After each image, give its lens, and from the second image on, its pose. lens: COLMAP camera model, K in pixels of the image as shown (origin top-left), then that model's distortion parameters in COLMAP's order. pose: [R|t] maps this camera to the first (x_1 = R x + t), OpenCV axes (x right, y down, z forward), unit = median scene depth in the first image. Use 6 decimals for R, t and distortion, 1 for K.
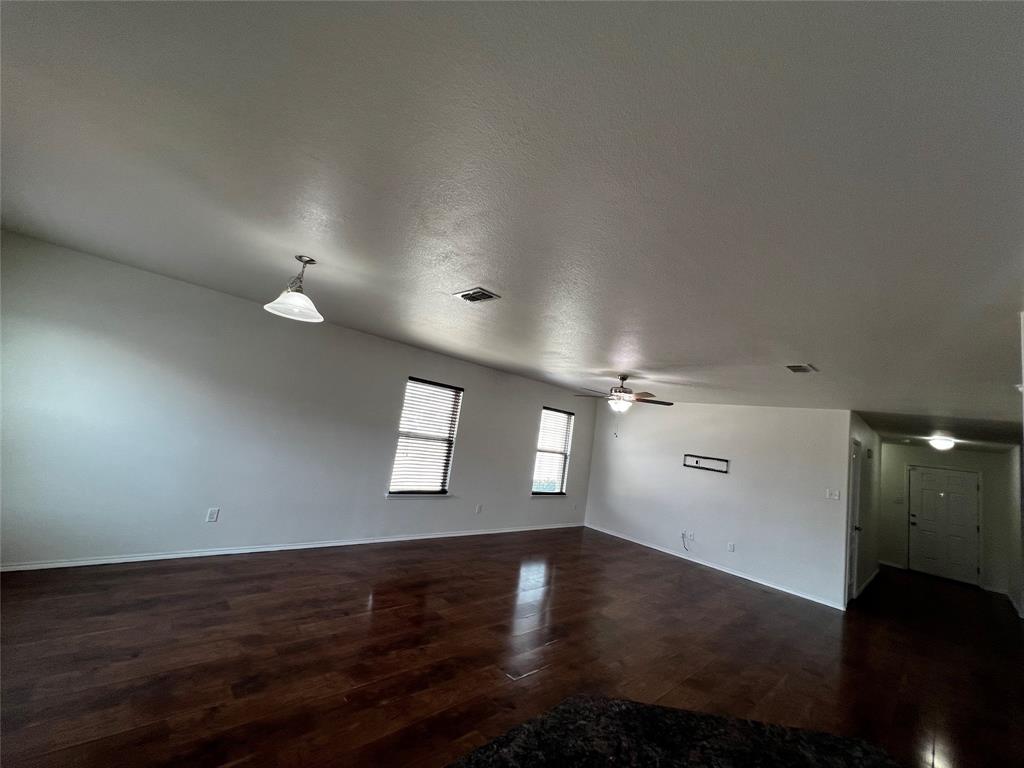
lens RADIAL K [[410.7, 0, 511.1], [0, 410.7, 382.5], [0, 0, 1]] dist [0.000610, 0.000590]
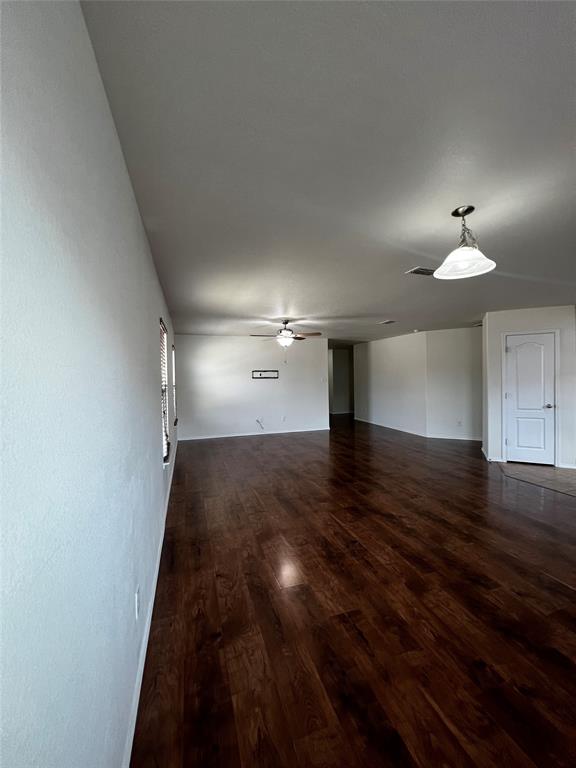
lens RADIAL K [[308.0, 0, 286.9], [0, 308.0, 386.0], [0, 0, 1]] dist [0.000610, 0.000590]
pose [[0.414201, -0.175843, 0.893038, -1.157825], [-0.039021, 0.976828, 0.210440, -0.032705], [-0.909349, -0.122012, 0.397741, 0.874322]]
